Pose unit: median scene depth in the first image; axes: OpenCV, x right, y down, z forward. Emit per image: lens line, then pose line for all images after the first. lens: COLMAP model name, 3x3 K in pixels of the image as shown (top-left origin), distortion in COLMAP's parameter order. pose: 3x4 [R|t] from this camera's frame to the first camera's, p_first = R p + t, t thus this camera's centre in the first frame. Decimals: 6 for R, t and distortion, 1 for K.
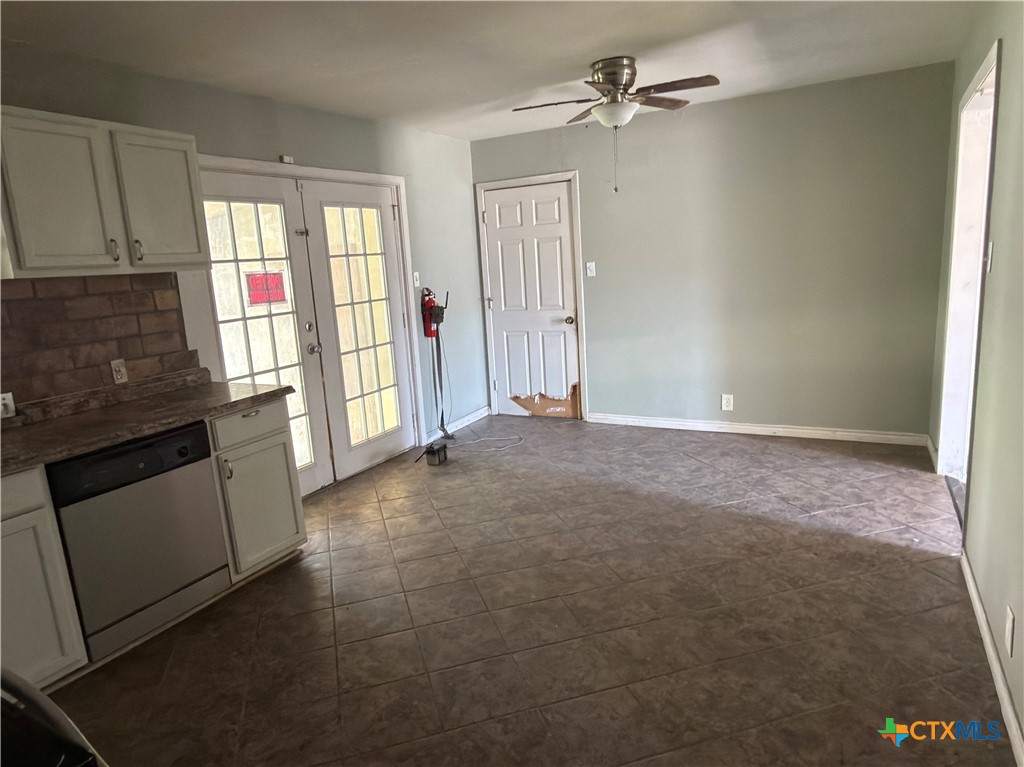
lens RADIAL K [[647.1, 0, 506.0], [0, 647.1, 386.6], [0, 0, 1]] dist [-0.002075, 0.001474]
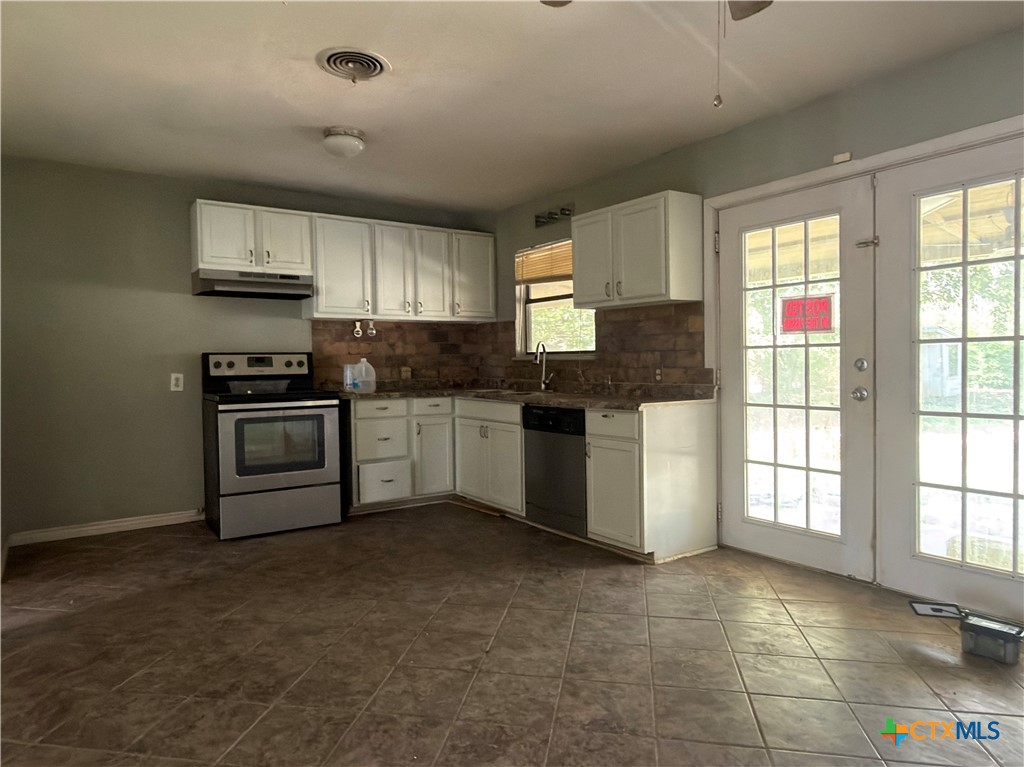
lens RADIAL K [[647.1, 0, 504.1], [0, 647.1, 385.6], [0, 0, 1]] dist [-0.002075, 0.001474]
pose [[-0.447138, 0.107780, -0.887948, 0.654398], [-0.128156, 0.974752, 0.182851, -0.179333], [0.885237, 0.195555, -0.422036, 1.106468]]
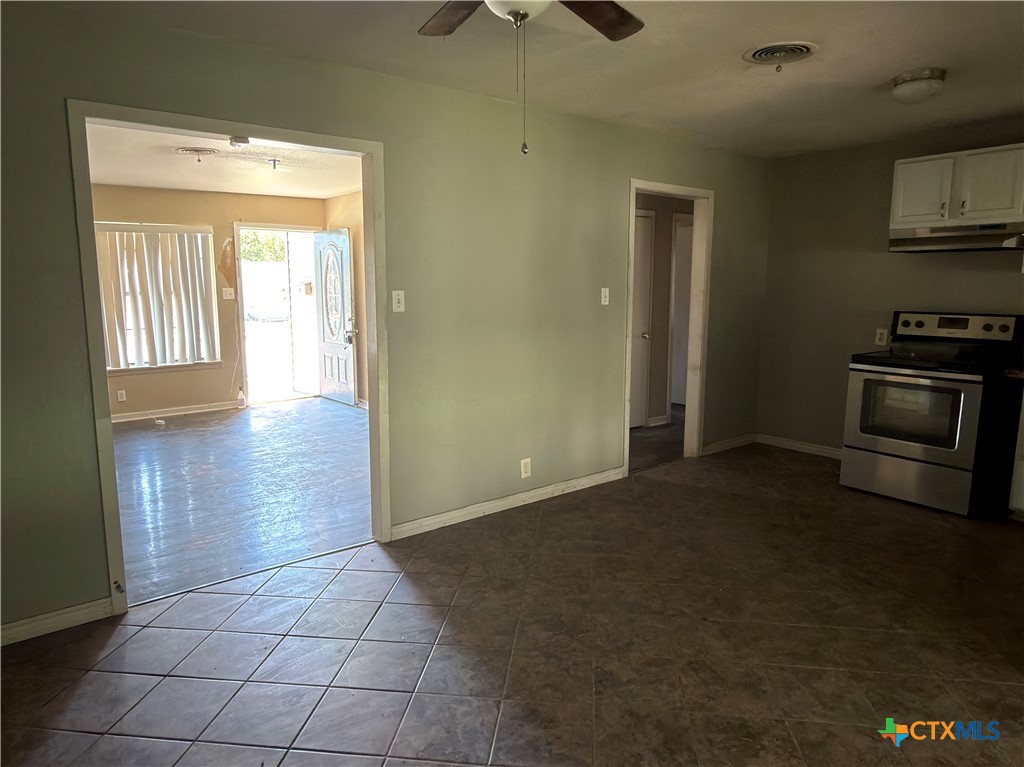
lens RADIAL K [[647.1, 0, 509.1], [0, 647.1, 381.5], [0, 0, 1]] dist [-0.002075, 0.001474]
pose [[-0.917507, 0.006001, 0.397675, -0.013324], [0.132930, 0.947012, 0.292401, -0.283232], [-0.374849, 0.321143, -0.869687, 1.502865]]
